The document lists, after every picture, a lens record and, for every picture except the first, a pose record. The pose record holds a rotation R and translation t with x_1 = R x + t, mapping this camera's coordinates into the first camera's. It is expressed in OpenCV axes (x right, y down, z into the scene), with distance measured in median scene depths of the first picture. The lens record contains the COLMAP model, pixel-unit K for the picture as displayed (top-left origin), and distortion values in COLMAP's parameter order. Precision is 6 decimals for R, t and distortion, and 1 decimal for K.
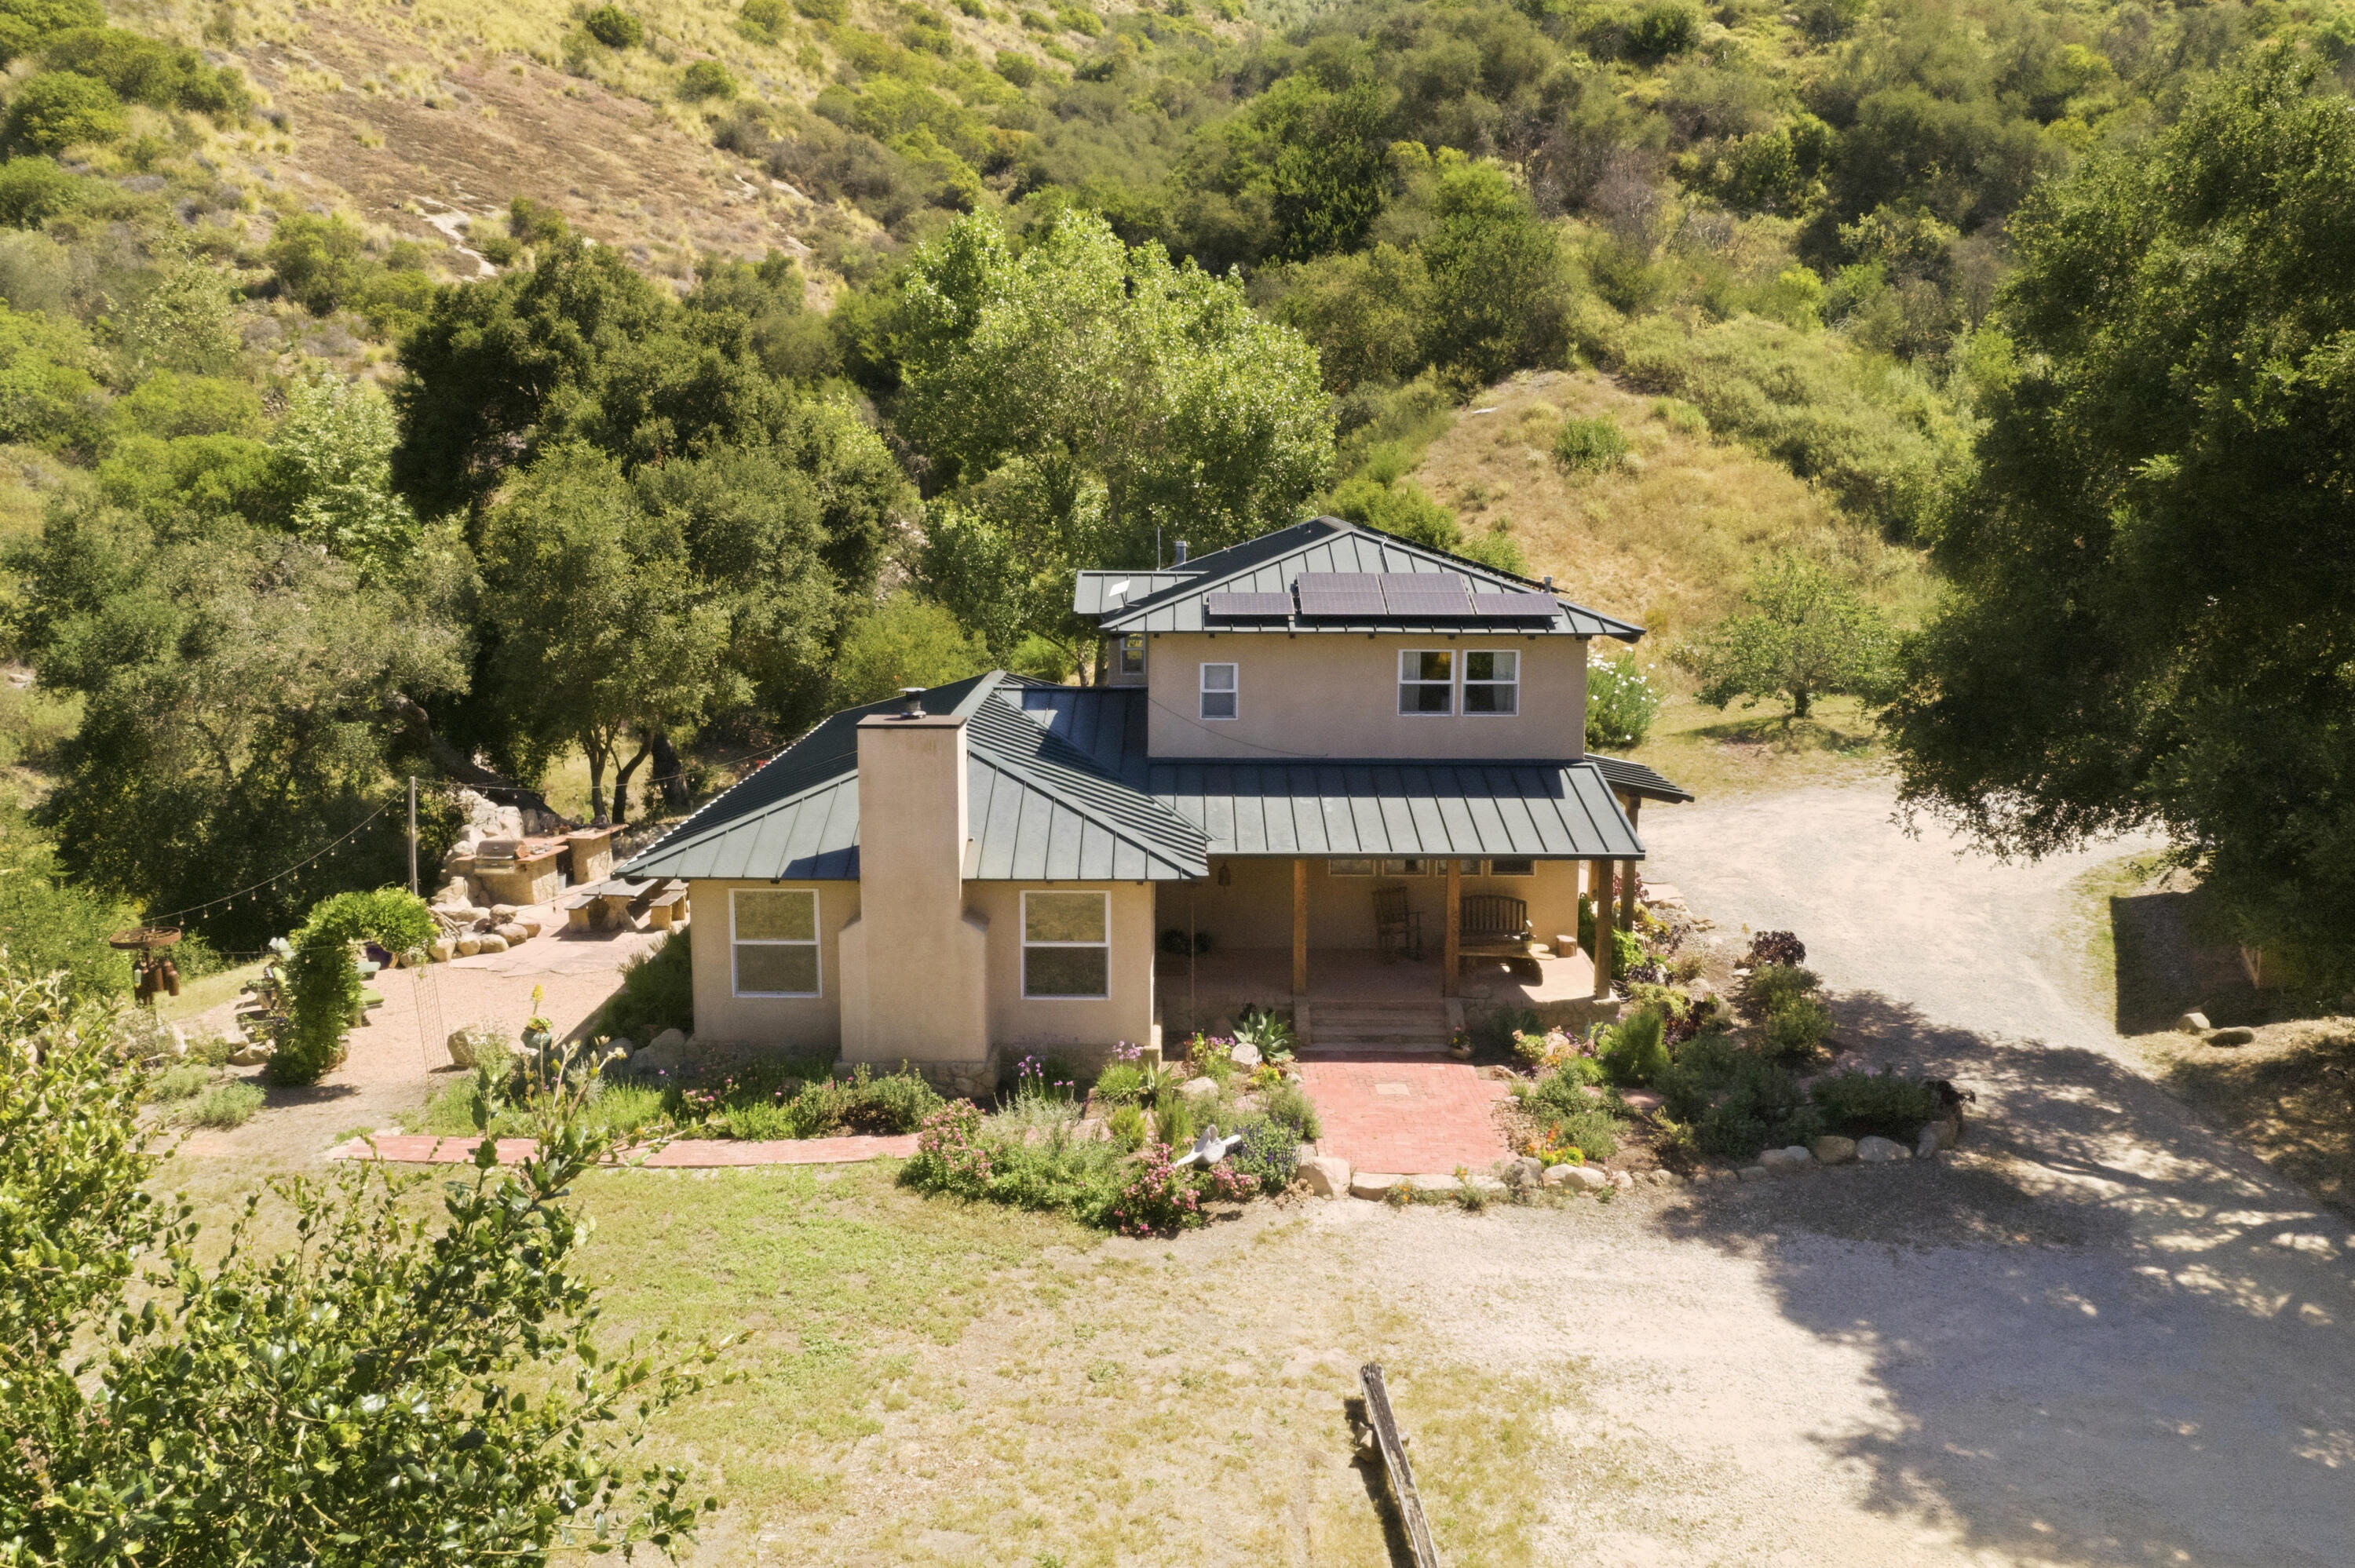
lens RADIAL K [[1850.5, 0, 1177.5], [0, 1850.5, 784.0], [0, 0, 1]] dist [-0.022092, 0.003995]
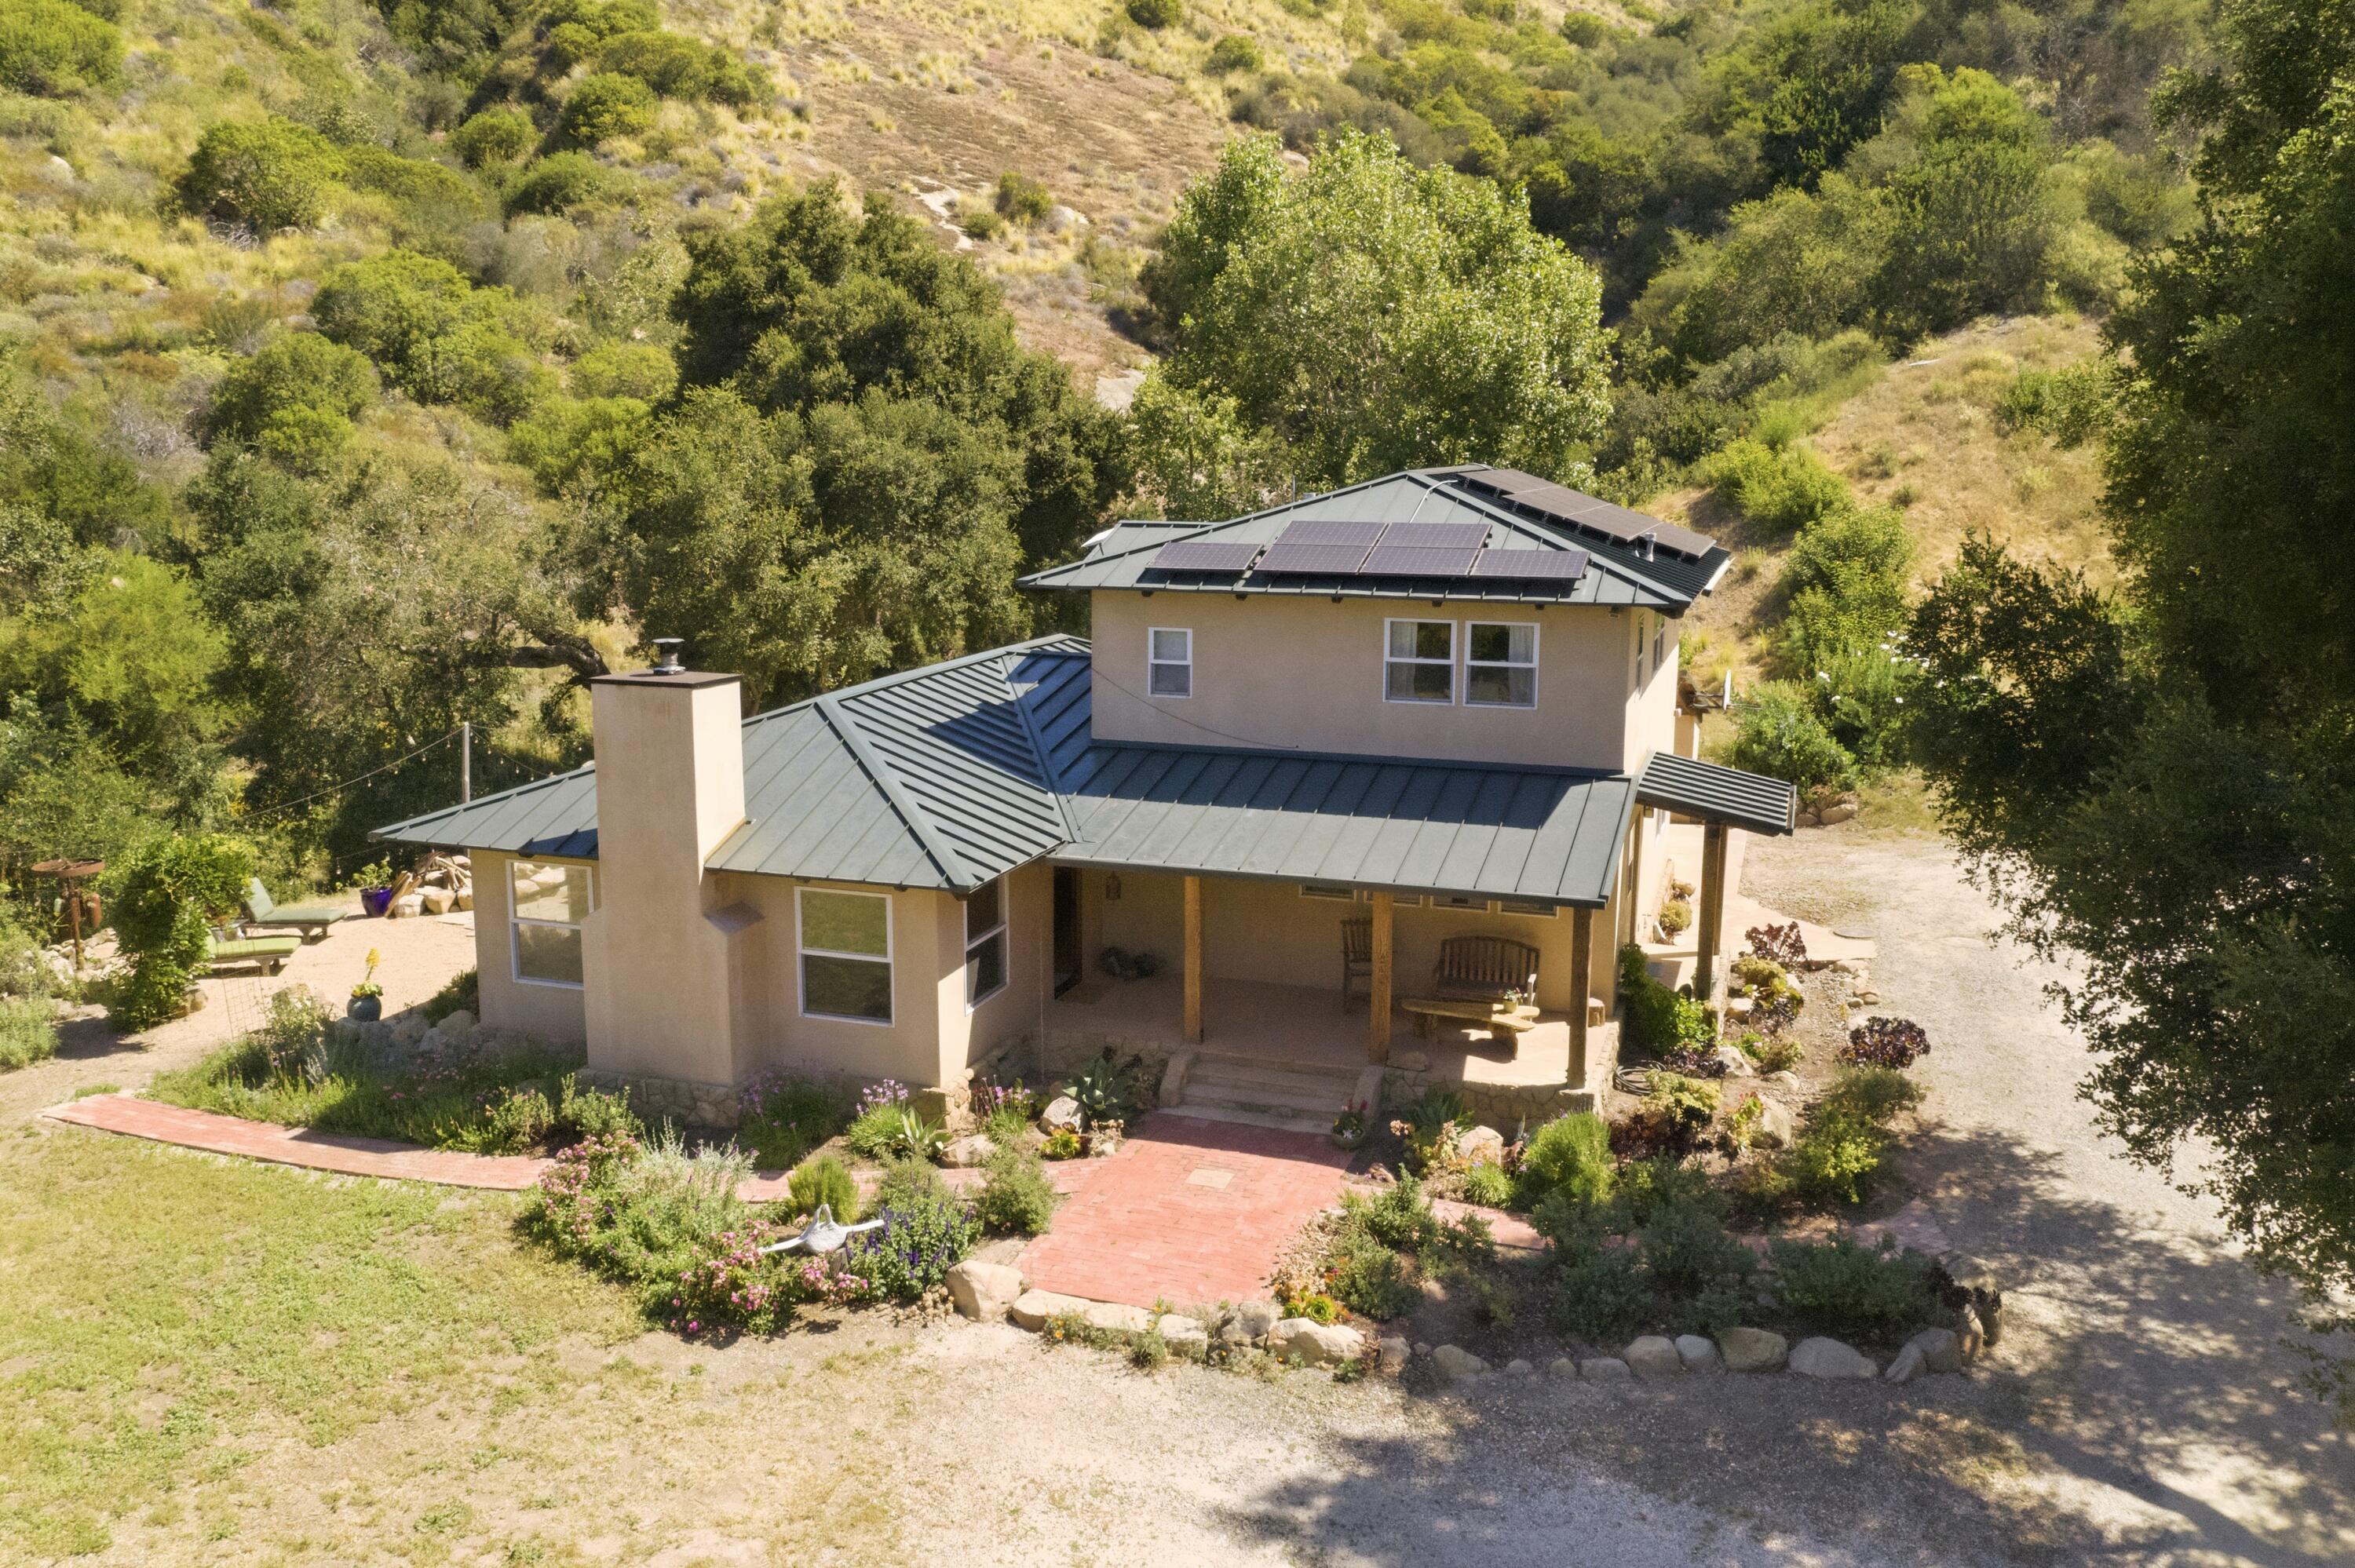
lens RADIAL K [[1850.5, 0, 1177.5], [0, 1850.5, 784.0], [0, 0, 1]] dist [-0.022092, 0.003995]
pose [[0.948640, 0.058139, -0.310969, 0.087274], [-0.055614, 0.998308, 0.016990, -0.003227], [0.311431, 0.001177, 0.950268, 0.068037]]
